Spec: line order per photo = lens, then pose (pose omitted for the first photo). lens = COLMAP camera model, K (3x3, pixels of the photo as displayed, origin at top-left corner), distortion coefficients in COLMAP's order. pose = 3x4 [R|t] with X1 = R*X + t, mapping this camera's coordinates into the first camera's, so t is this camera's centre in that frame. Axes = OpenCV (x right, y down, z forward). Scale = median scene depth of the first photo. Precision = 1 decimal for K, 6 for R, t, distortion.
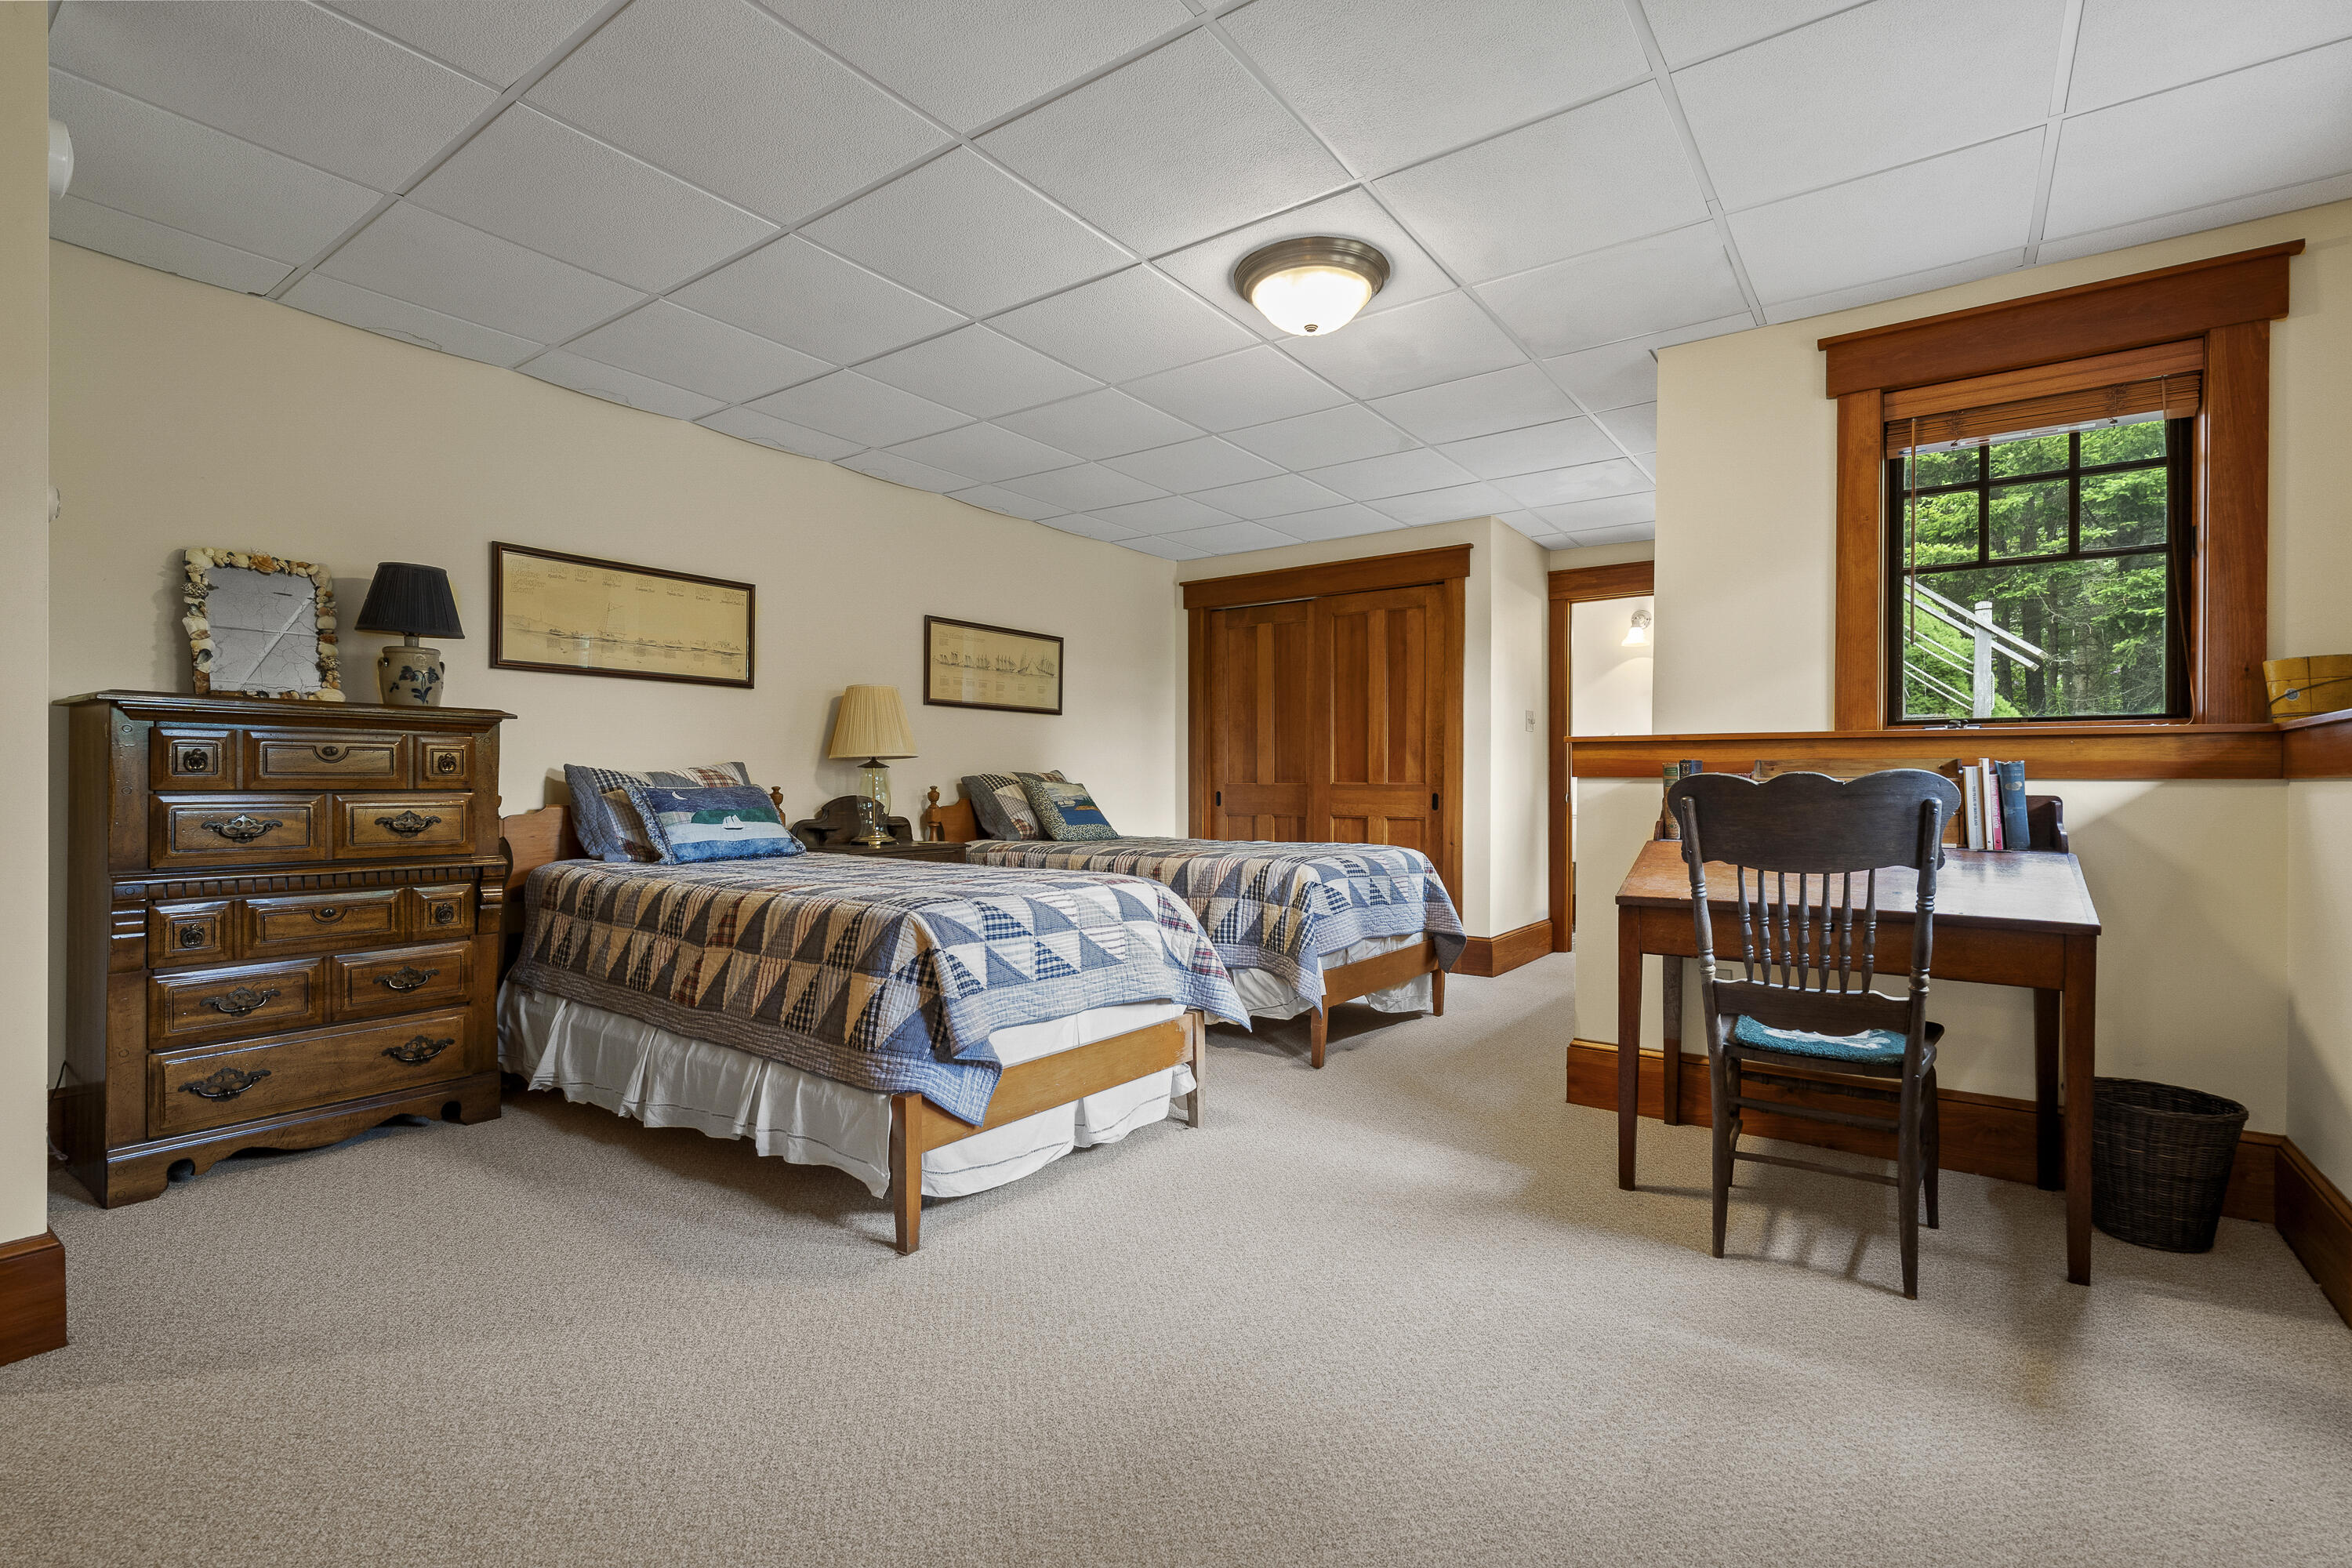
lens RADIAL K [[1056.7, 0, 1179.0], [0, 1056.7, 783.2], [0, 0, 1]] dist [-0.007376, -0.000064]
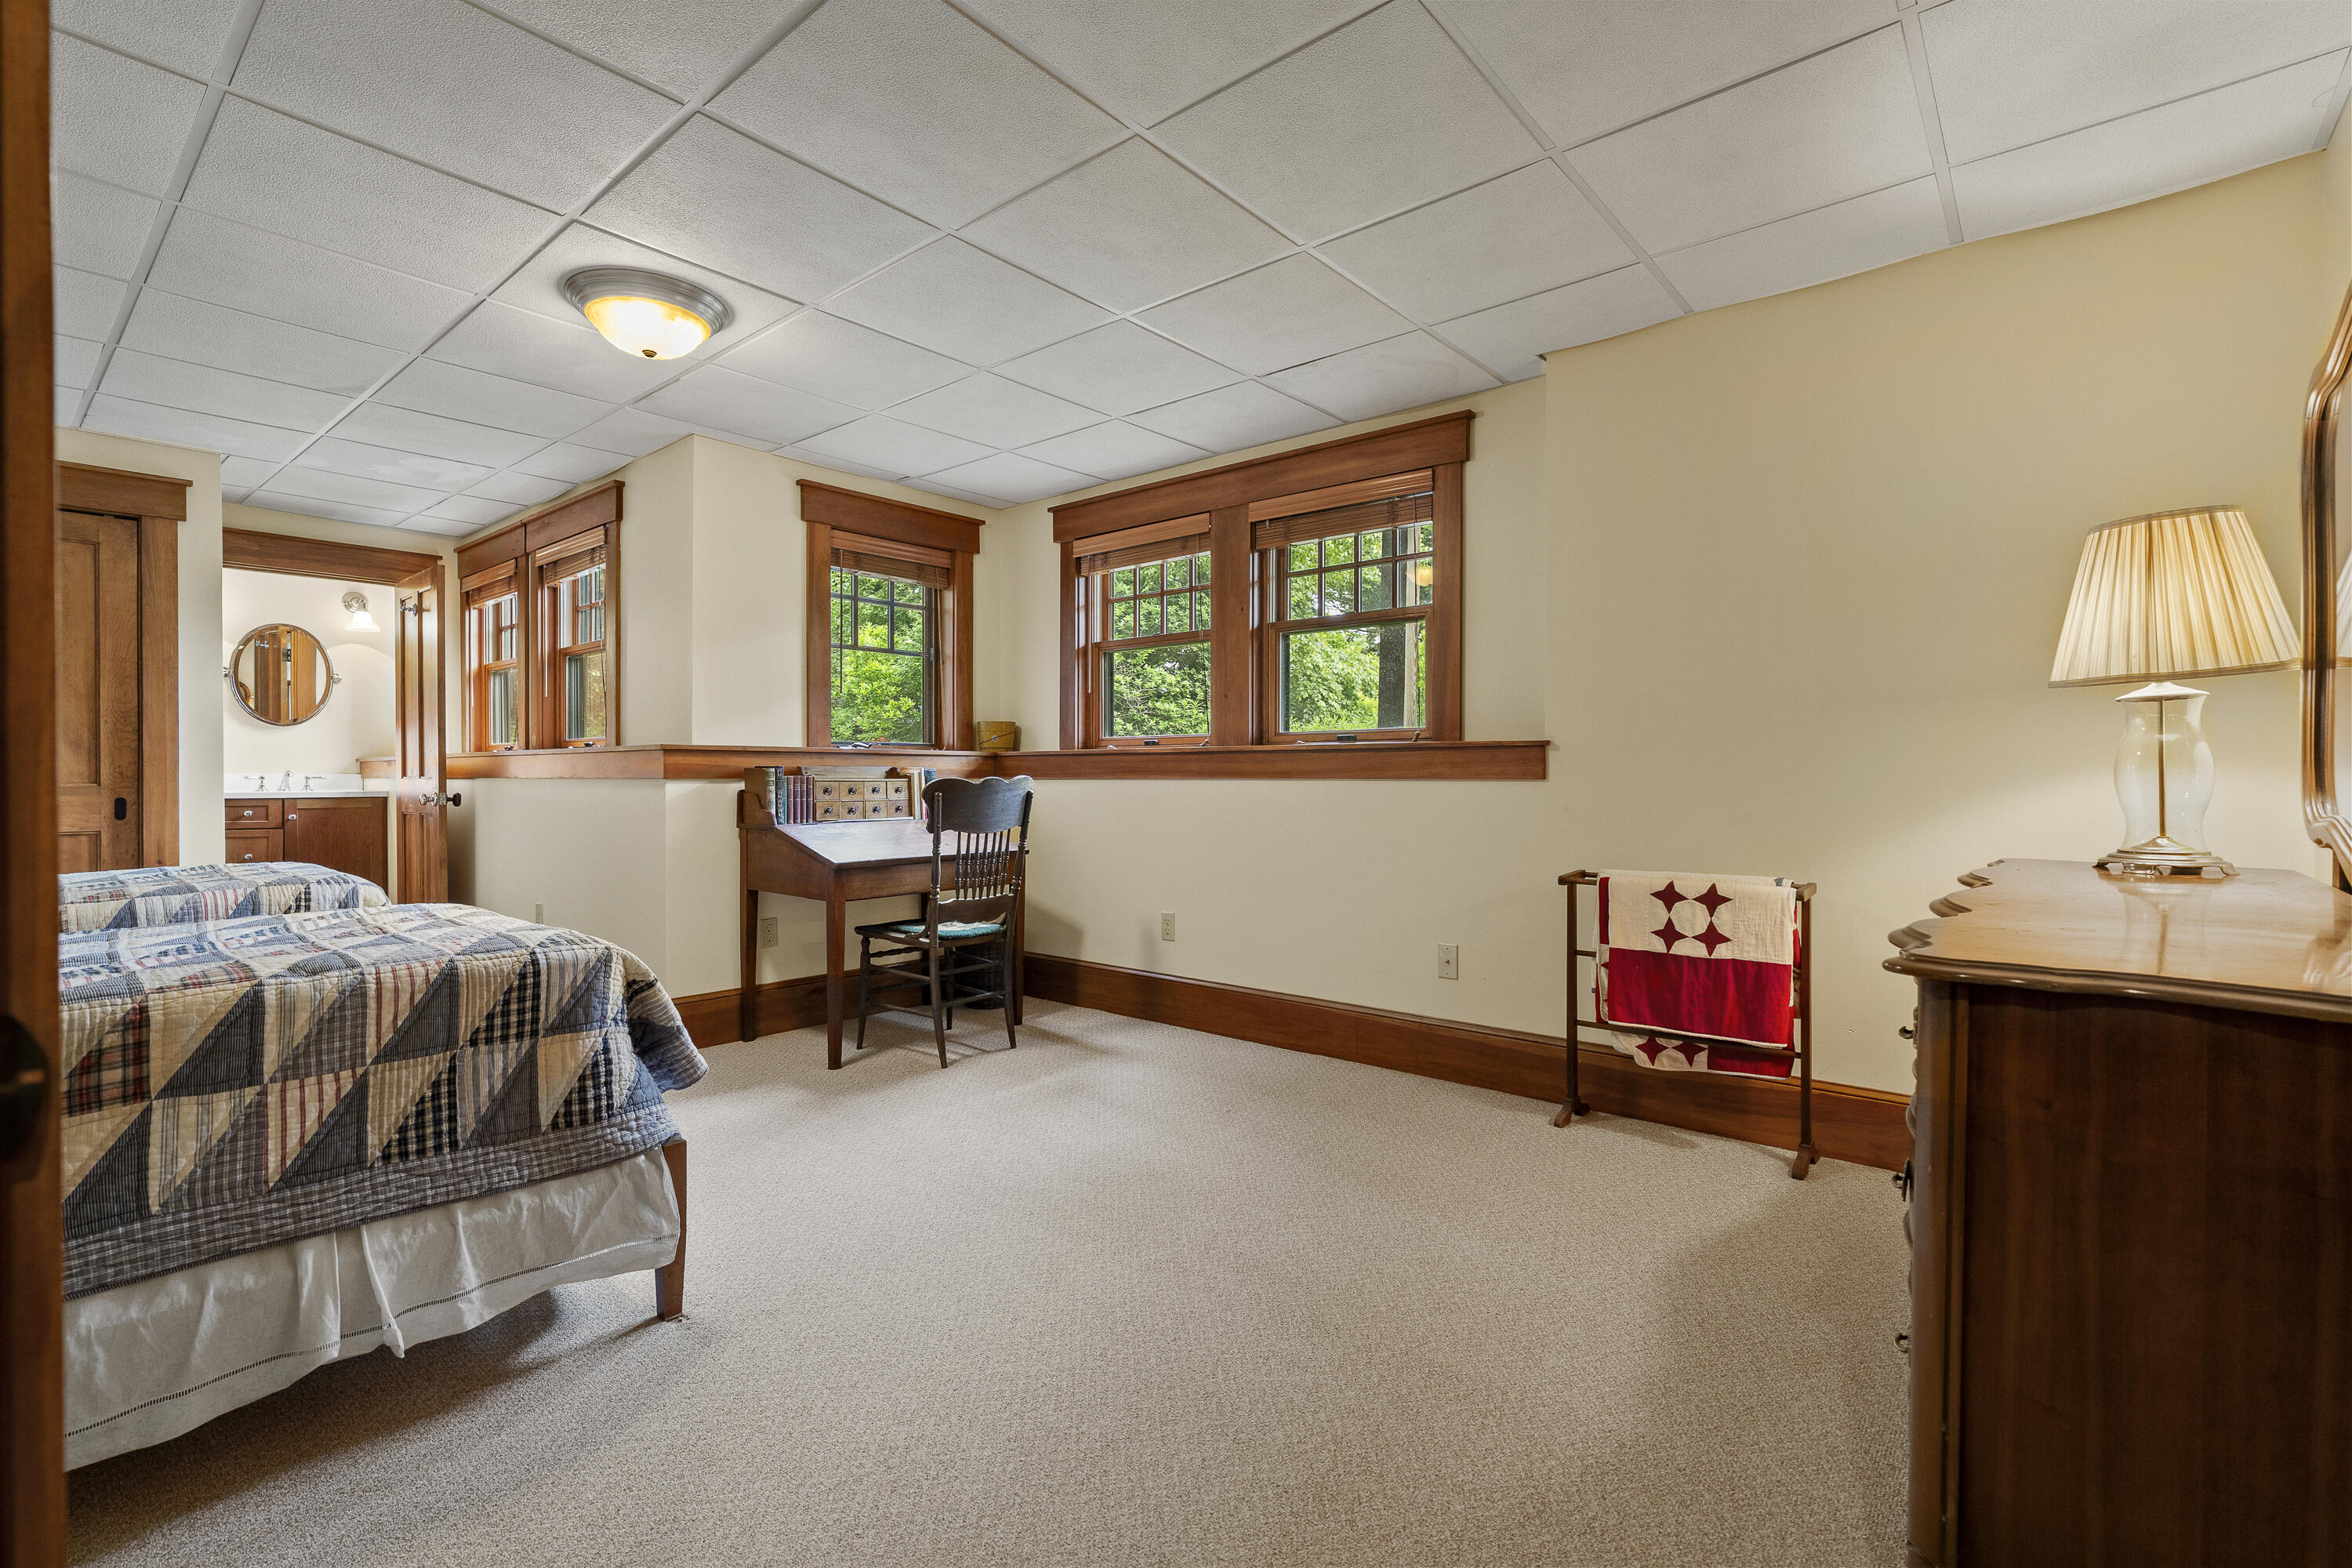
lens RADIAL K [[1056.7, 0, 1177.8], [0, 1056.7, 779.9], [0, 0, 1]] dist [-0.007376, -0.000064]
pose [[0.076791, -0.008043, 0.997015, -1.028095], [0.002722, 0.999965, 0.007857, -0.016618], [-0.997043, 0.002111, 0.076811, 0.461404]]
